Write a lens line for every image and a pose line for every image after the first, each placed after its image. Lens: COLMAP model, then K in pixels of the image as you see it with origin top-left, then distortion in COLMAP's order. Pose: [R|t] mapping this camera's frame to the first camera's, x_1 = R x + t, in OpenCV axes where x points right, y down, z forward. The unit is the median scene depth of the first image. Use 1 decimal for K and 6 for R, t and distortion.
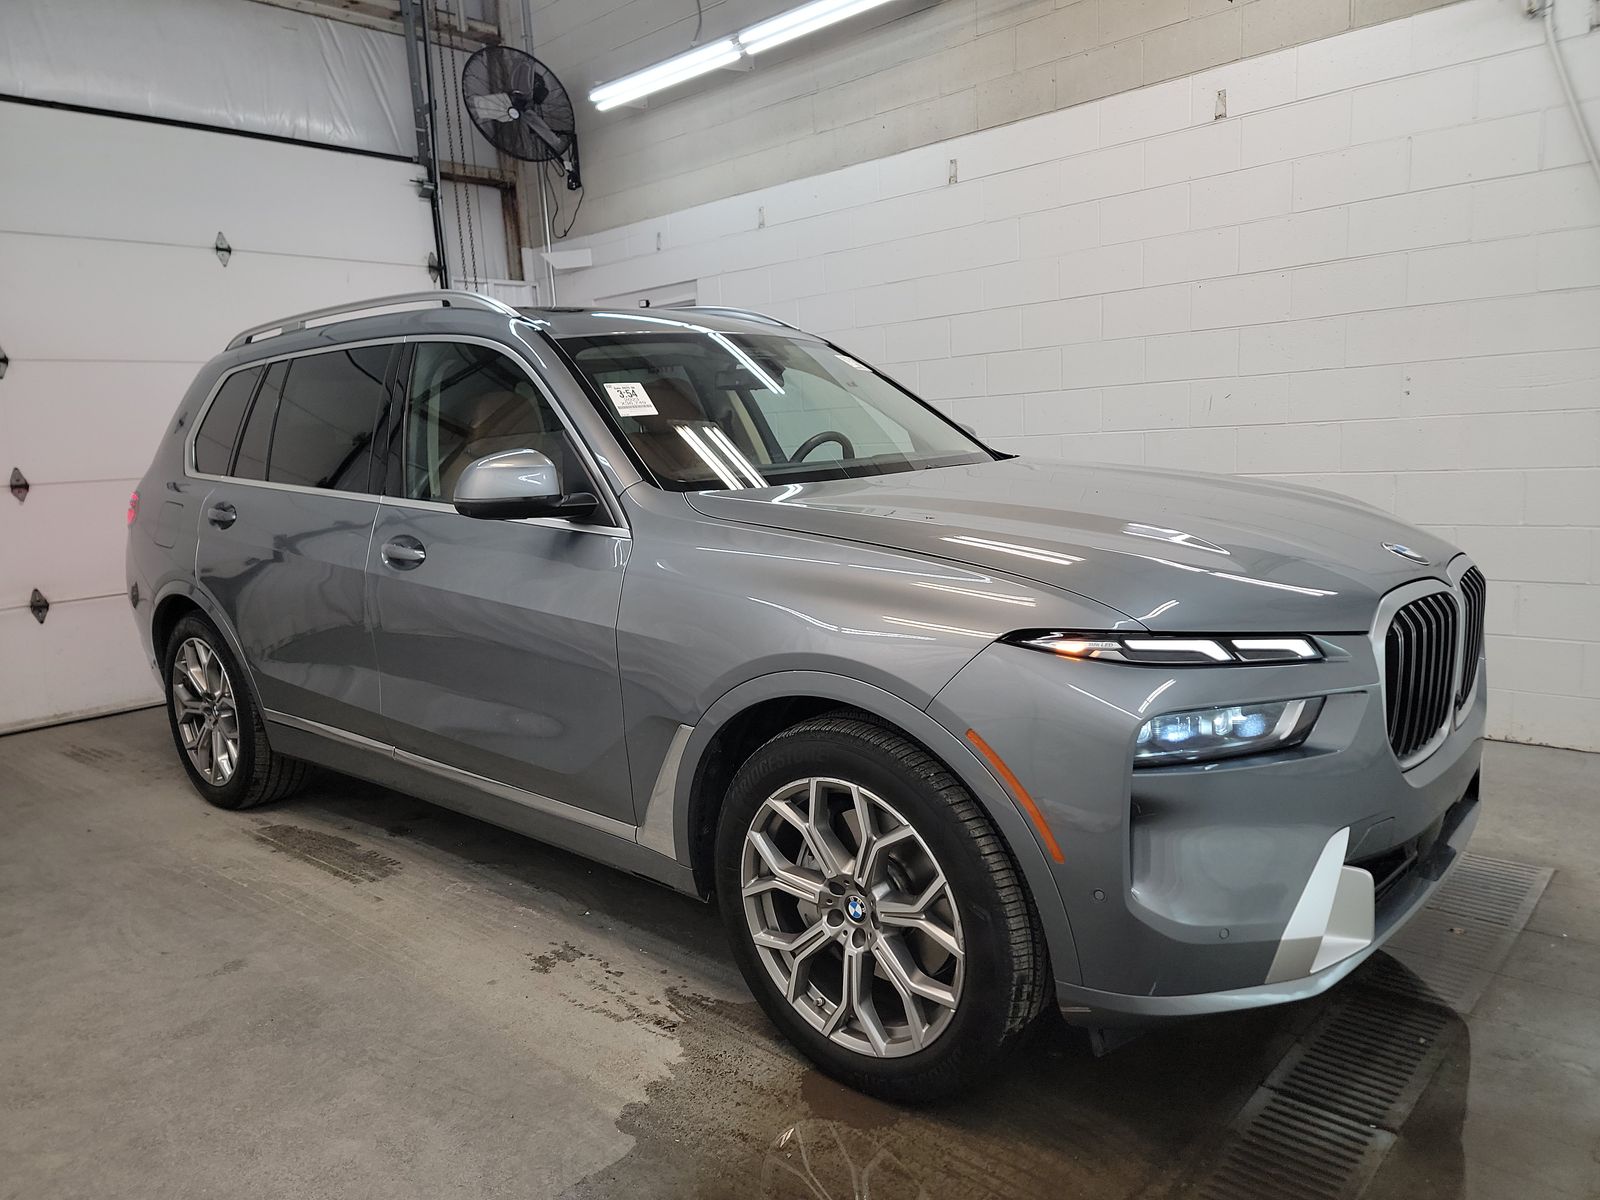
lens RADIAL K [[1097.3, 0, 805.3], [0, 1097.3, 610.4], [0, 0, 1]] dist [0.066944, -0.046882]
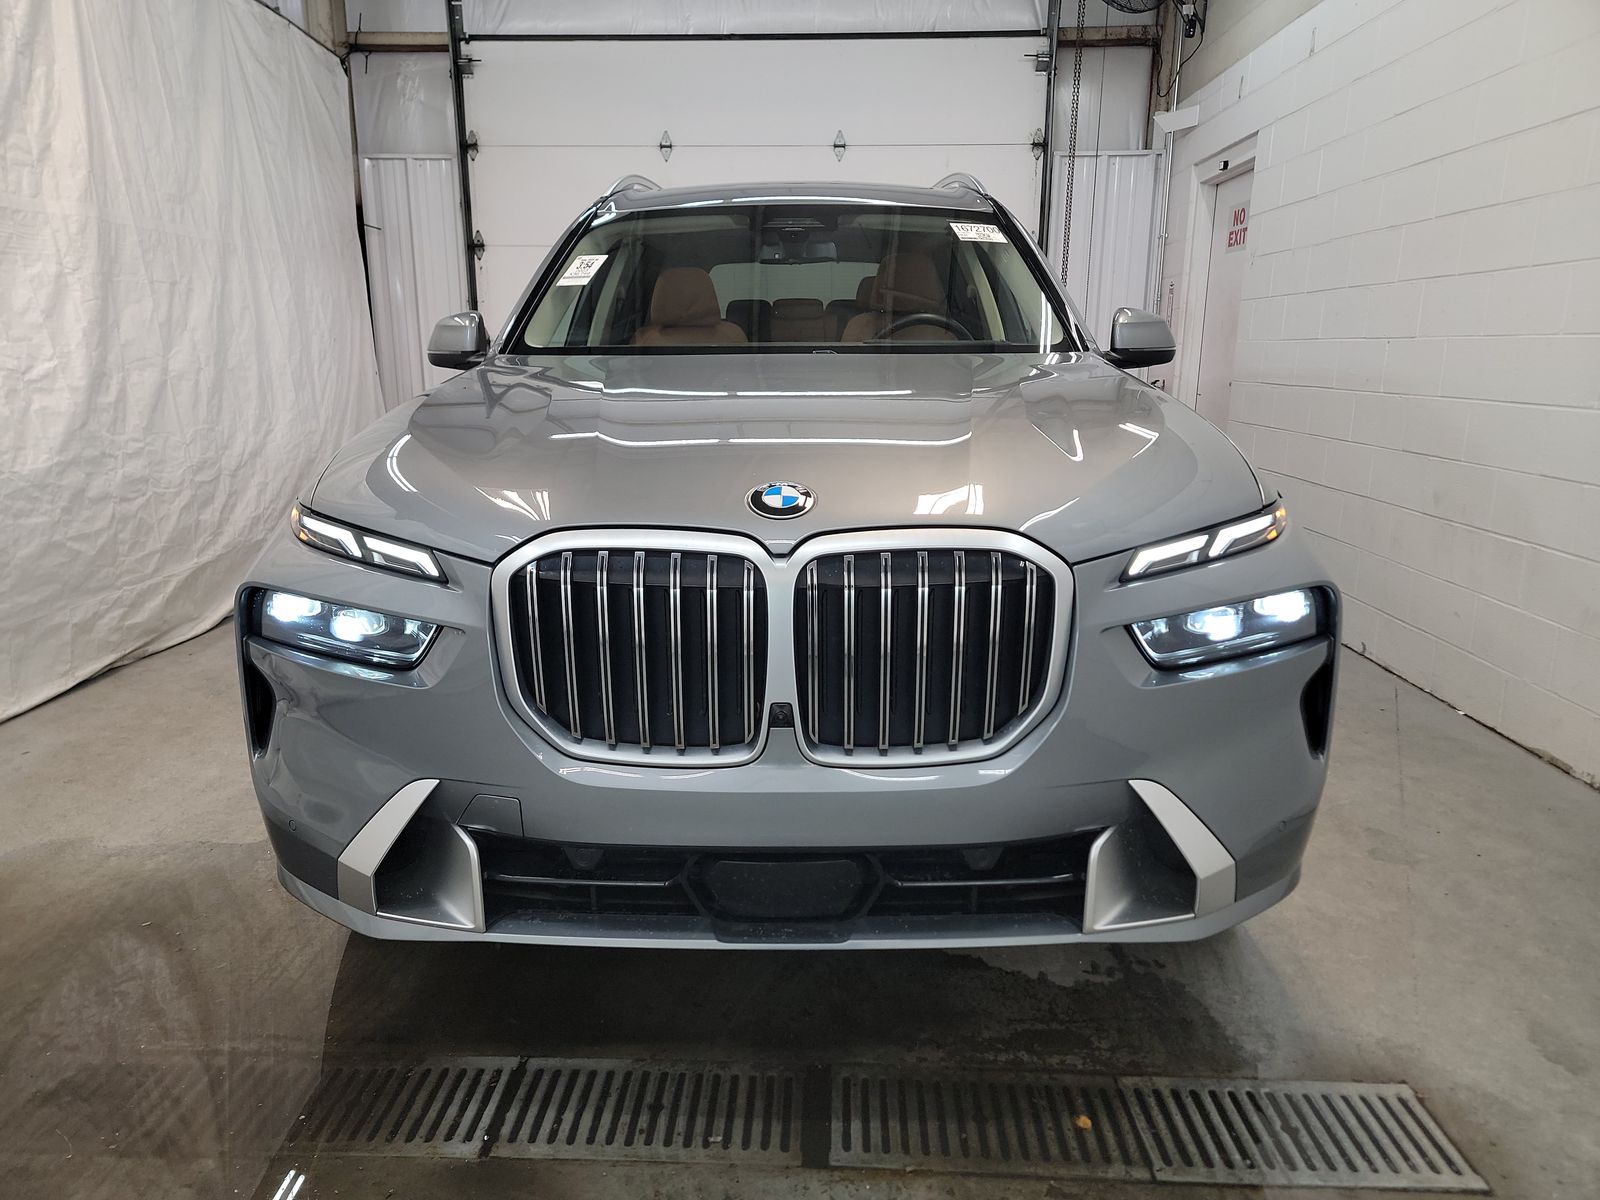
lens RADIAL K [[1097.3, 0, 805.3], [0, 1097.3, 610.4], [0, 0, 1]] dist [0.066944, -0.046882]
pose [[0.650852, 0.228340, -0.724053, 0.373535], [-0.157519, 0.973561, 0.165431, -0.035074], [0.742684, 0.006381, 0.669611, 0.190798]]
